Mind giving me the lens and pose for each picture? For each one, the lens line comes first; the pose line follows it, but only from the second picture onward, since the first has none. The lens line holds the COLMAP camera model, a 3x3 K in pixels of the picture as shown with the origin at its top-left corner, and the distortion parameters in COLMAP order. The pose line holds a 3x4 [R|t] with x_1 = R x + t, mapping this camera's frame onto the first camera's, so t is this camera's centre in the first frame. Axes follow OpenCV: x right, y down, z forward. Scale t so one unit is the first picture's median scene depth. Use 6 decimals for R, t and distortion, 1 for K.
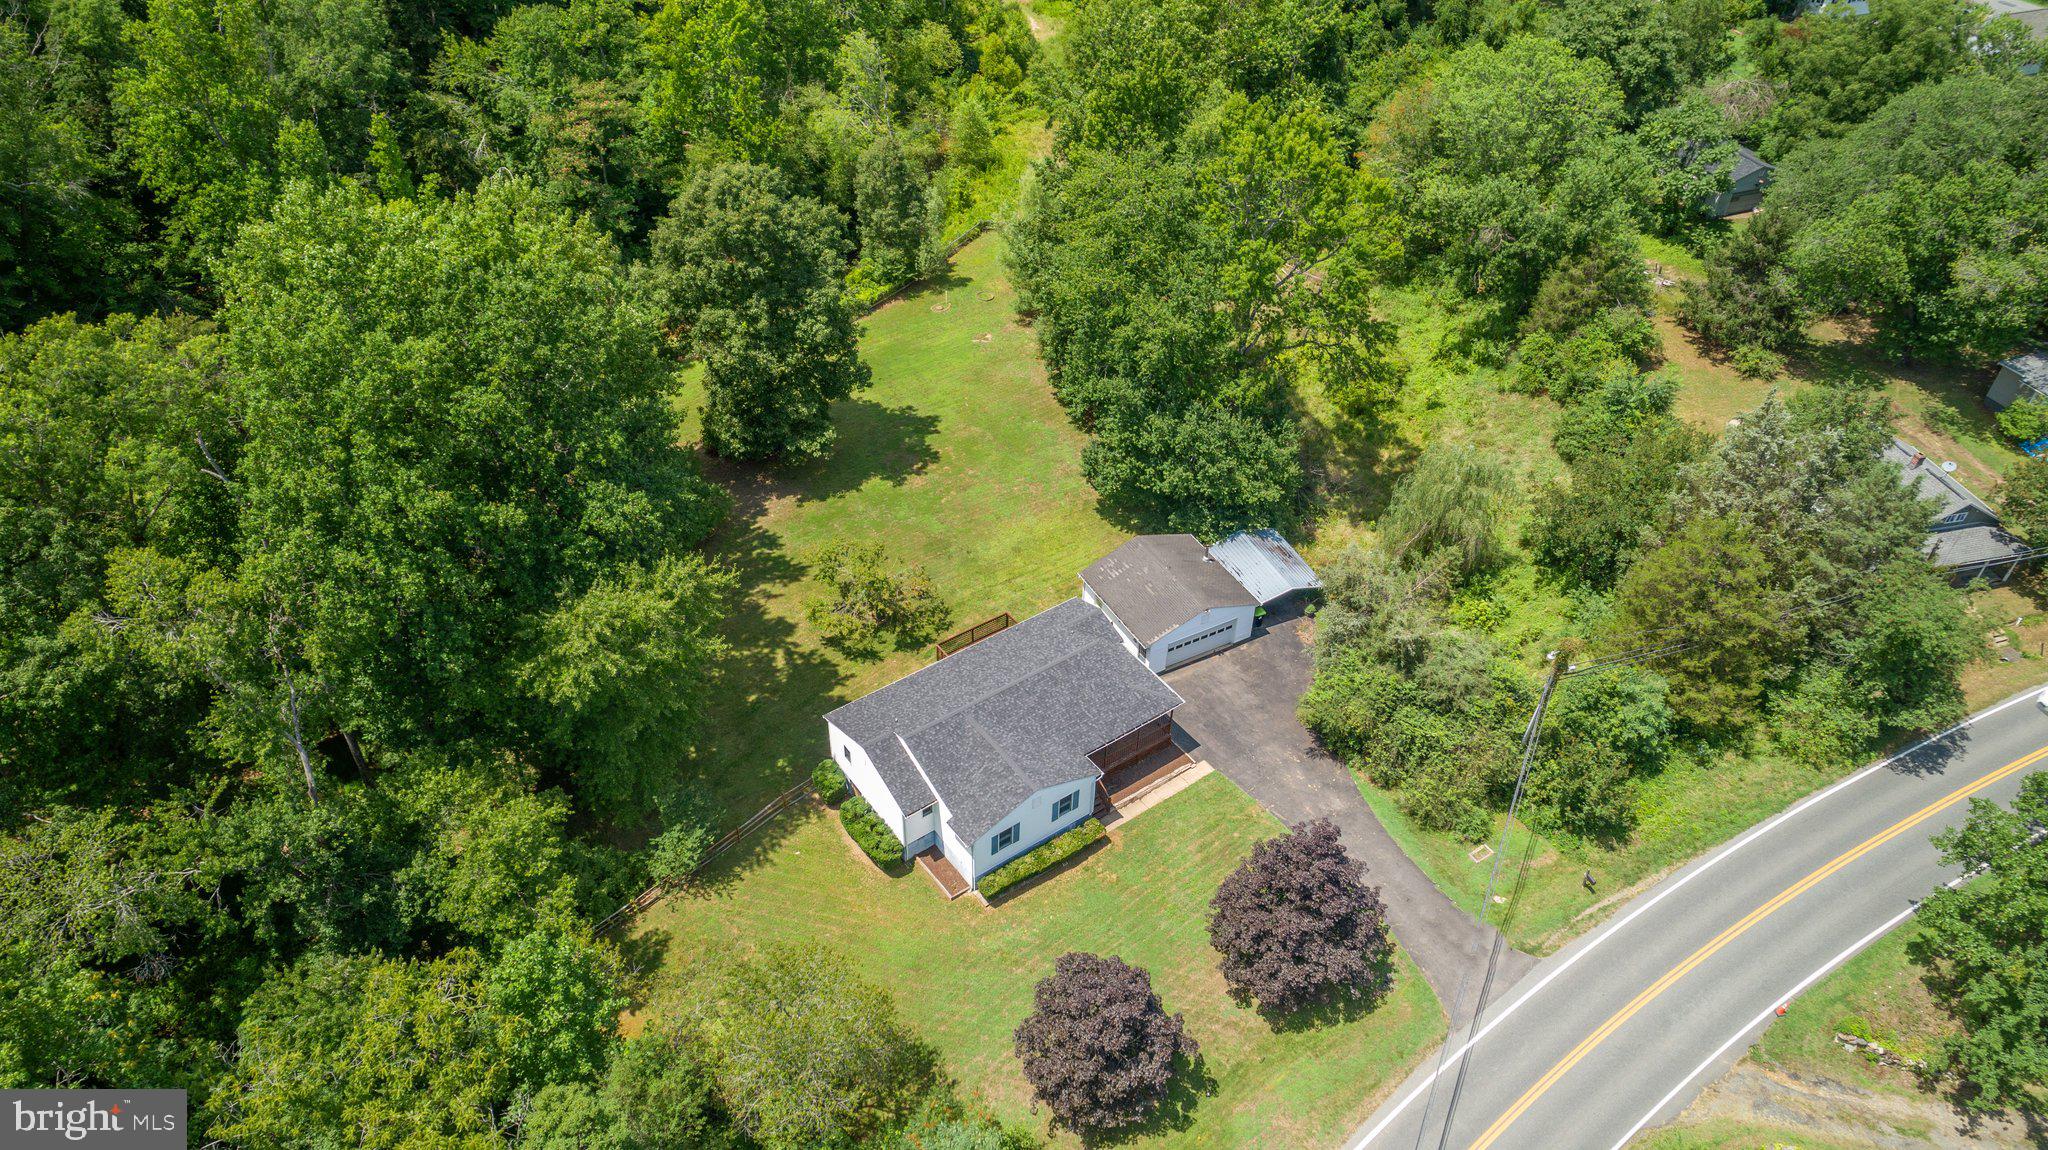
lens RADIAL K [[1383.9, 0, 1021.4], [0, 1383.9, 572.7], [0, 0, 1]] dist [-0.017666, 0.017376]
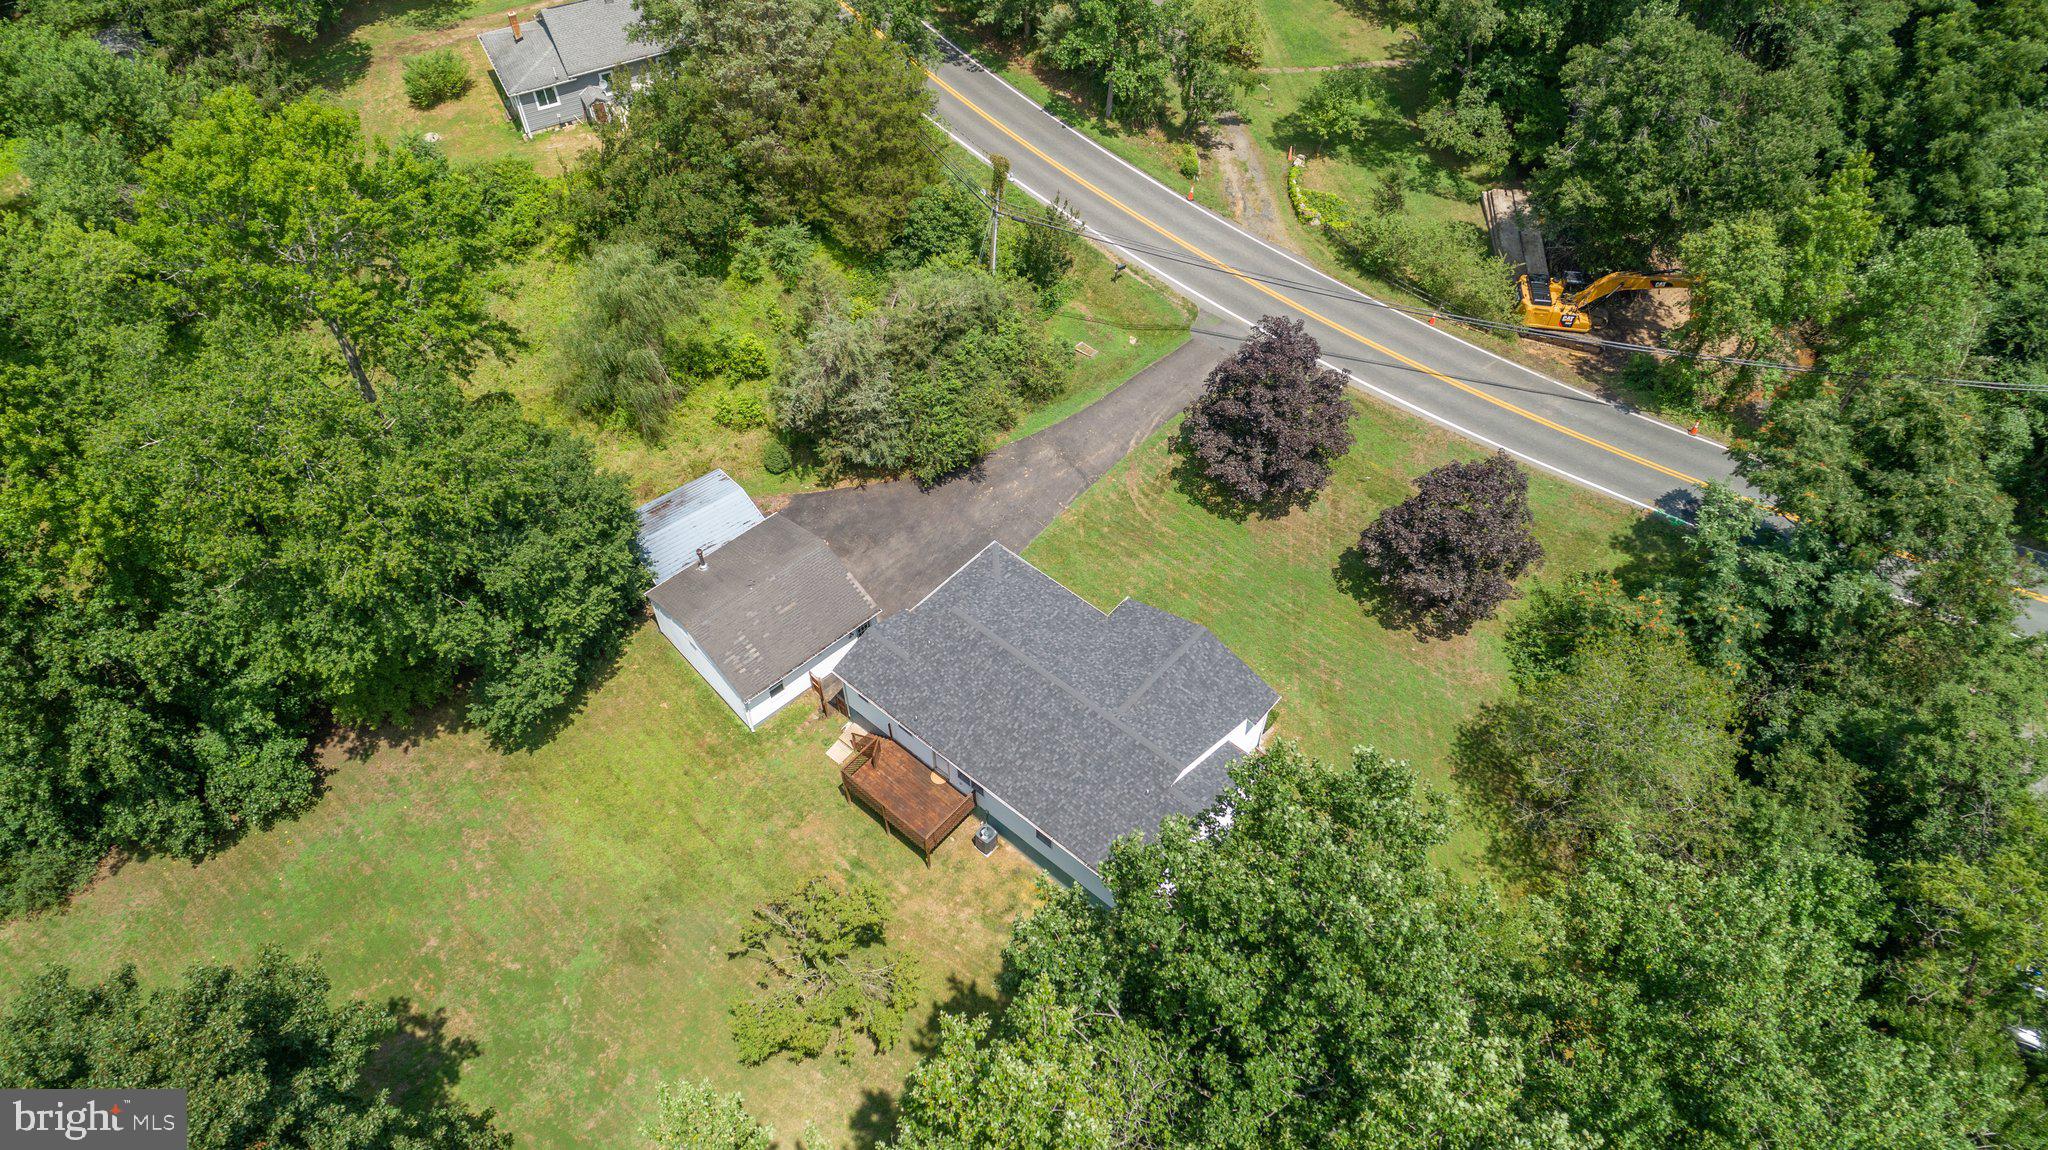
lens RADIAL K [[1383.9, 0, 1017.5], [0, 1383.9, 579.7], [0, 0, 1]] dist [-0.017666, 0.017376]
pose [[-0.228742, -0.756924, 0.612163, -0.394567], [0.633029, 0.362074, 0.684234, -0.437798], [-0.739562, 0.544029, 0.396333, 0.599135]]
